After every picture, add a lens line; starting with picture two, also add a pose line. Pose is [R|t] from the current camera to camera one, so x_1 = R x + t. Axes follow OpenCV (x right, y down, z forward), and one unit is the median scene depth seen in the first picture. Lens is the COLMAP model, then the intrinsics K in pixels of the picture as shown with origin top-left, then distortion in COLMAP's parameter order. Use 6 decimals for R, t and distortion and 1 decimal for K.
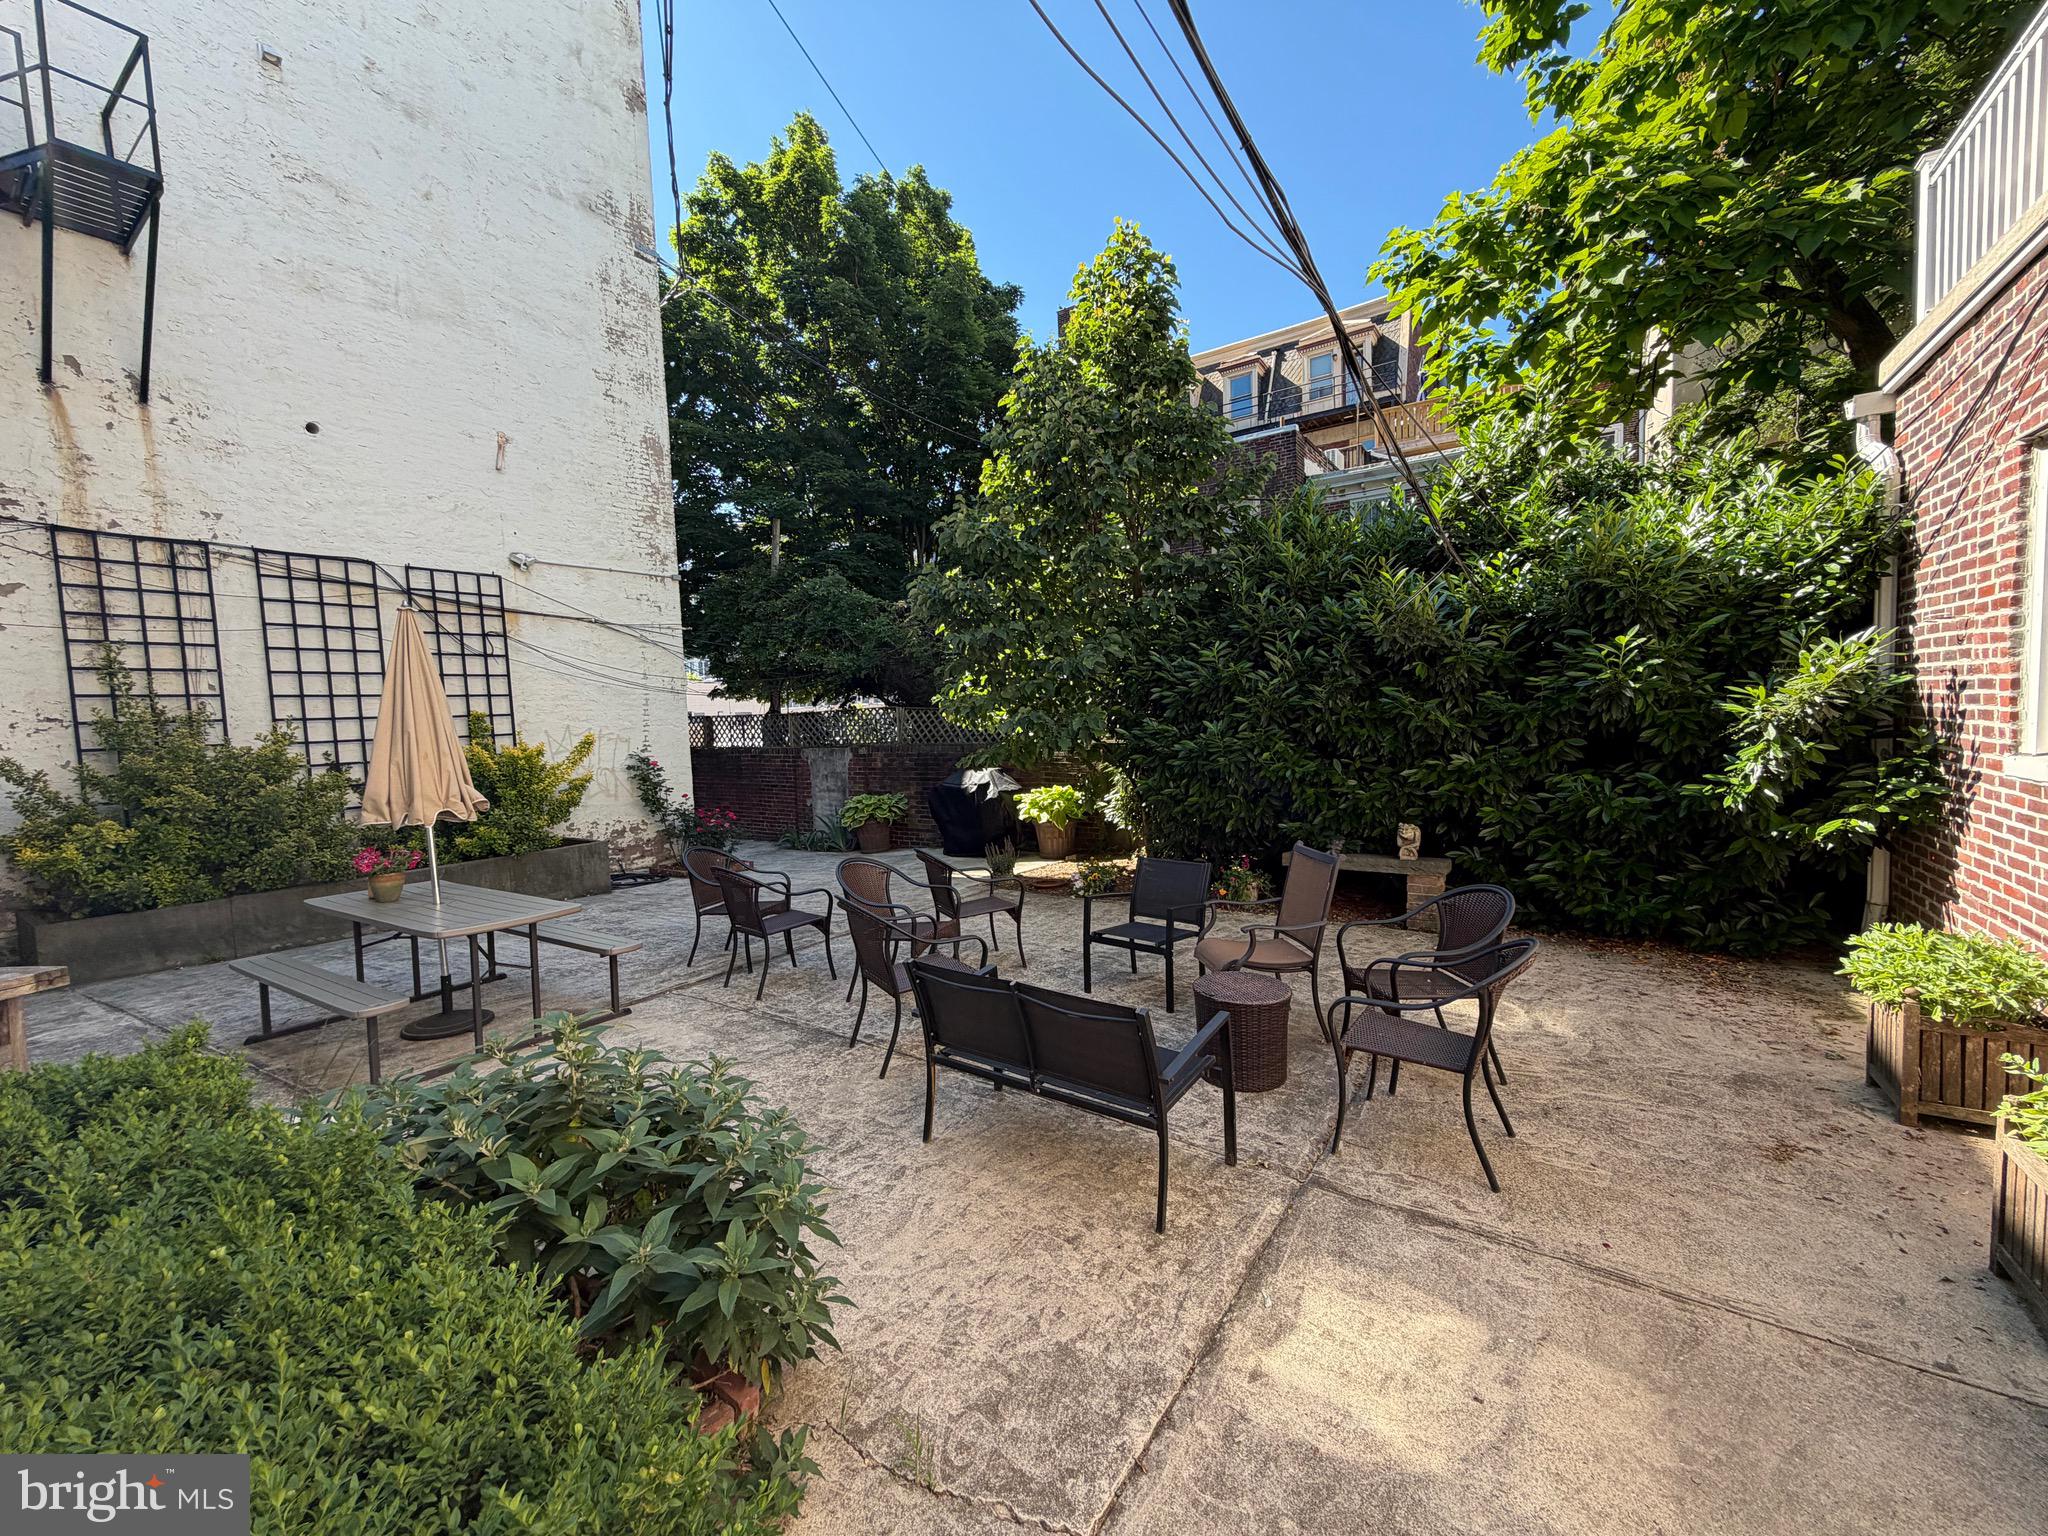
lens RADIAL K [[816.6, 0, 1025.8], [0, 816.6, 766.3], [0, 0, 1]] dist [-0.001037, 0.000094]
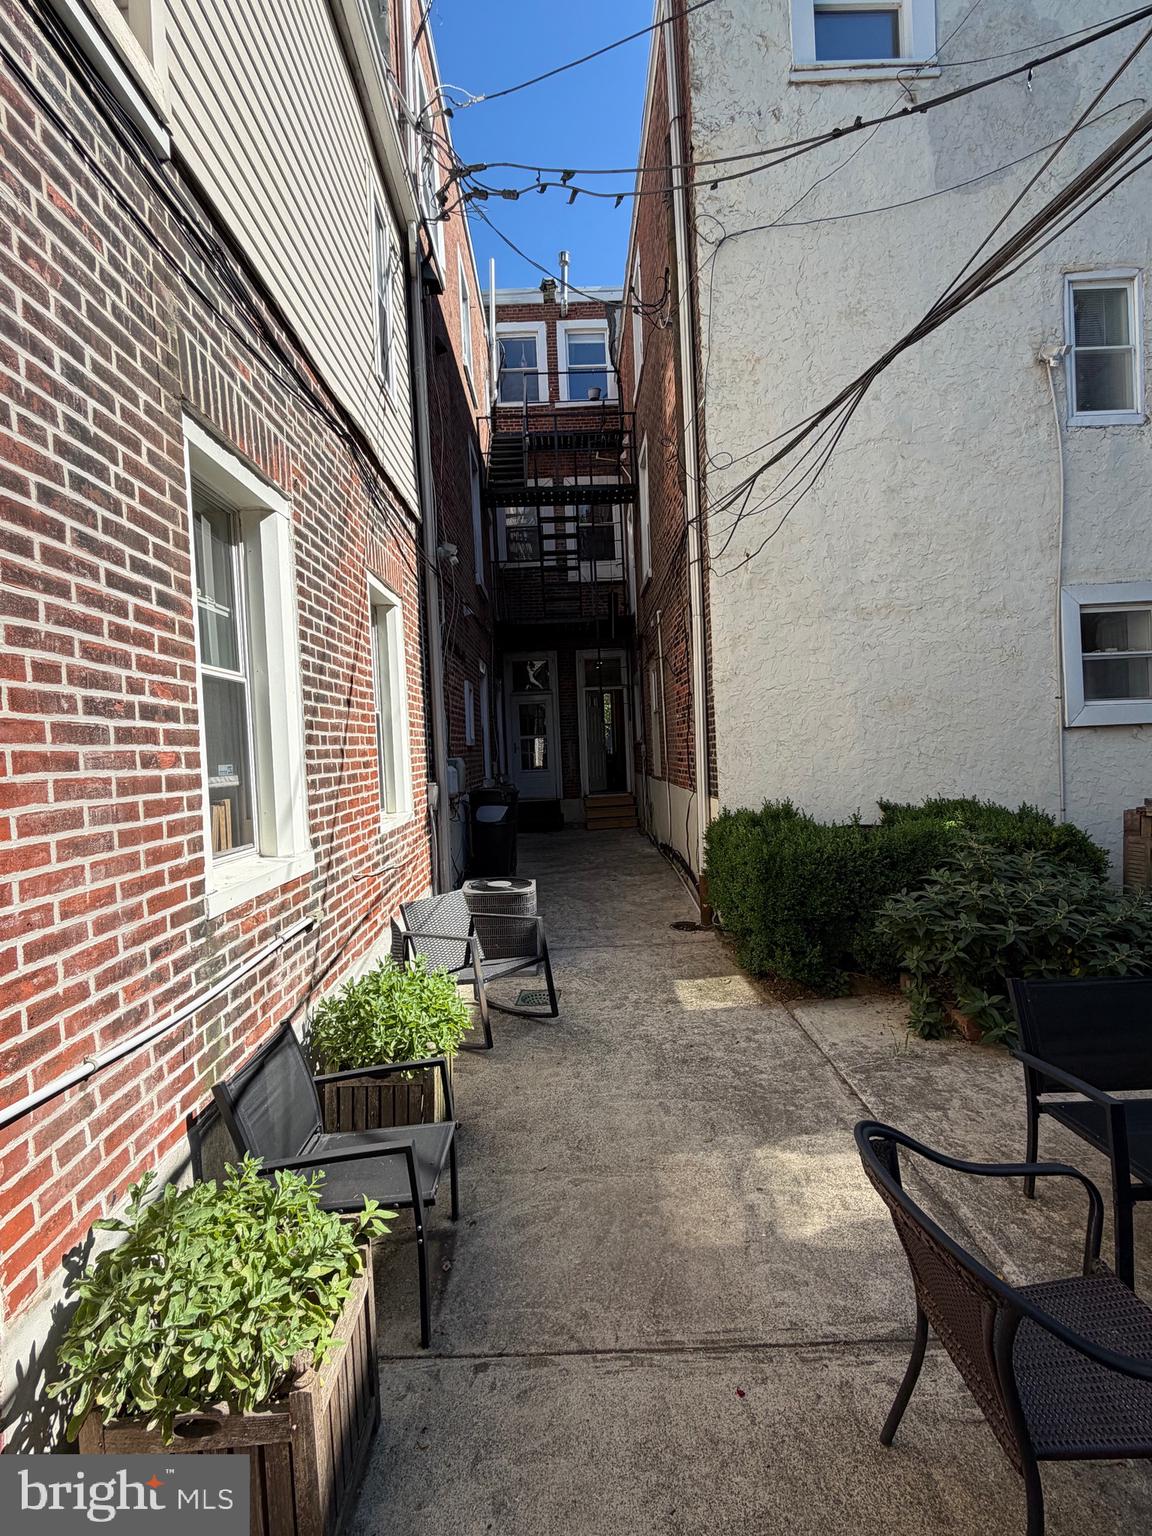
lens RADIAL K [[712.5, 0, 572.5], [0, 712.5, 767.3], [0, 0, 1]] dist [-0.001642, -0.000282]
pose [[-0.820892, 0.096867, -0.562808, 1.441766], [0.045374, 0.993457, 0.104807, -0.166481], [0.569278, 0.060499, -0.819916, 1.752028]]
